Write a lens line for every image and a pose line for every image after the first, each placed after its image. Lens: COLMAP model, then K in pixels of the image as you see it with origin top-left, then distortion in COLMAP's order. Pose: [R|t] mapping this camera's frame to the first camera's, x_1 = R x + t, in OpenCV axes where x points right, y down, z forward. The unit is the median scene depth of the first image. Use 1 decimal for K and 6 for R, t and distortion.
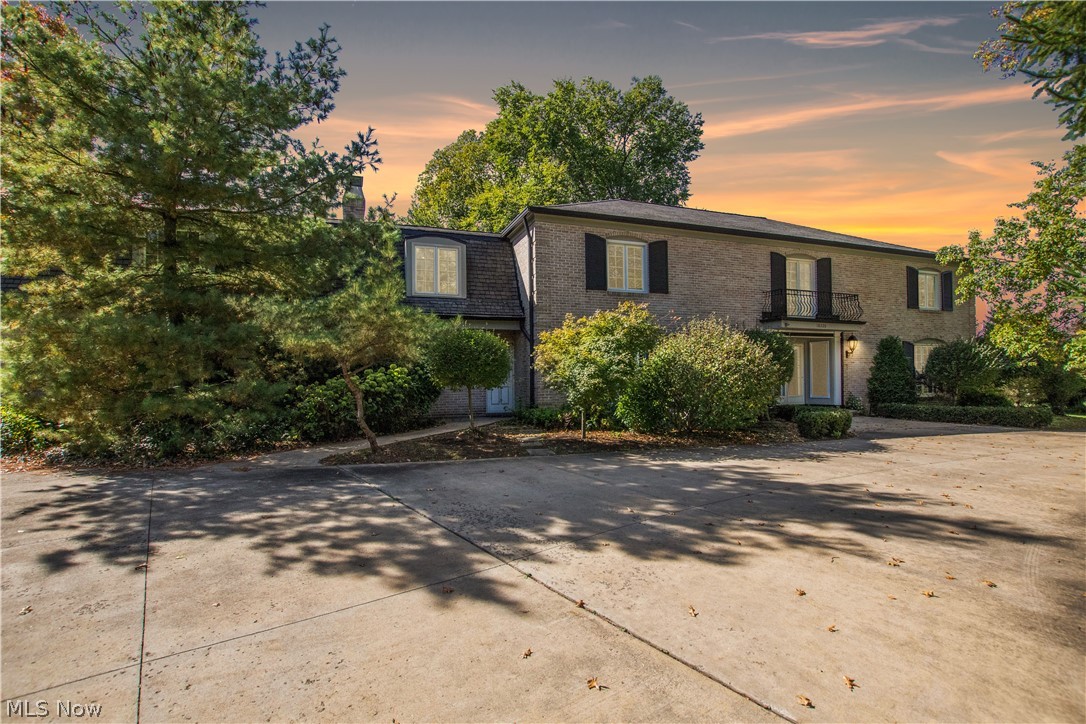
lens RADIAL K [[529.9, 0, 538.4], [0, 529.9, 376.4], [0, 0, 1]] dist [-0.027839, 0.000488]
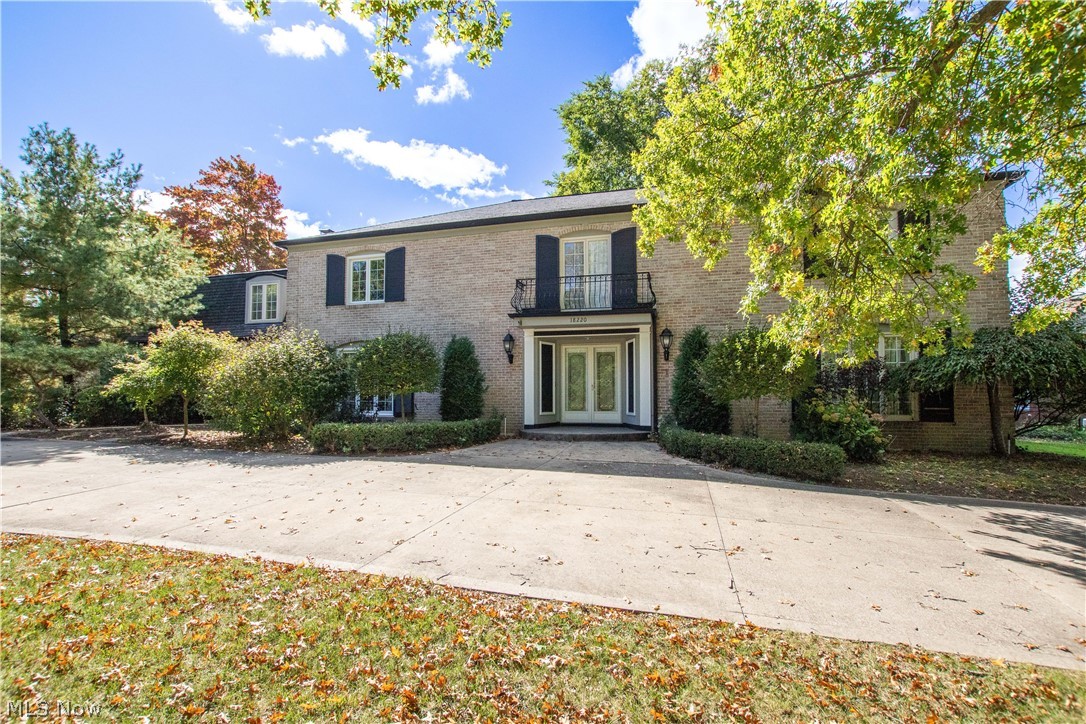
lens RADIAL K [[529.9, 0, 538.4], [0, 529.9, 376.4], [0, 0, 1]] dist [-0.027839, 0.000488]
pose [[0.803646, -0.010933, -0.595007, 0.959132], [-0.000323, 0.999823, -0.018809, 0.000611], [0.595108, 0.015308, 0.803500, 0.344349]]
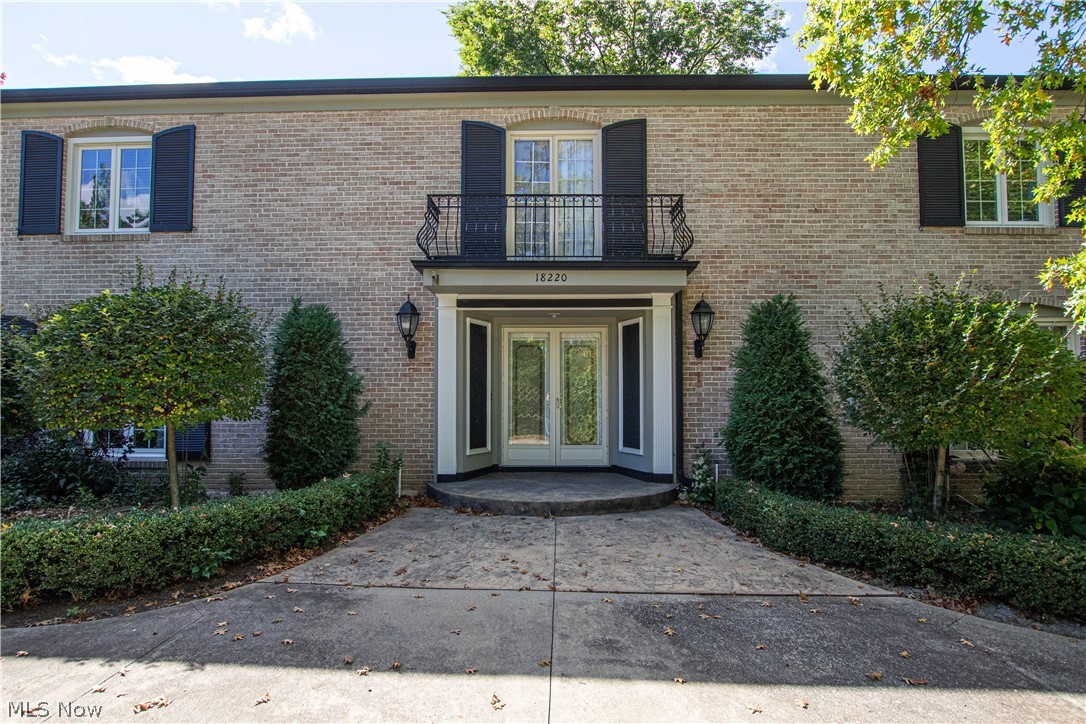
lens RADIAL K [[585.2, 0, 542.1], [0, 585.2, 372.0], [0, 0, 1]] dist [-0.016334, -0.001378]
pose [[0.926876, -0.002169, -0.375363, 0.705686], [-0.005343, 0.999806, -0.018971, -0.015544], [0.375331, 0.019589, 0.926684, 0.584418]]
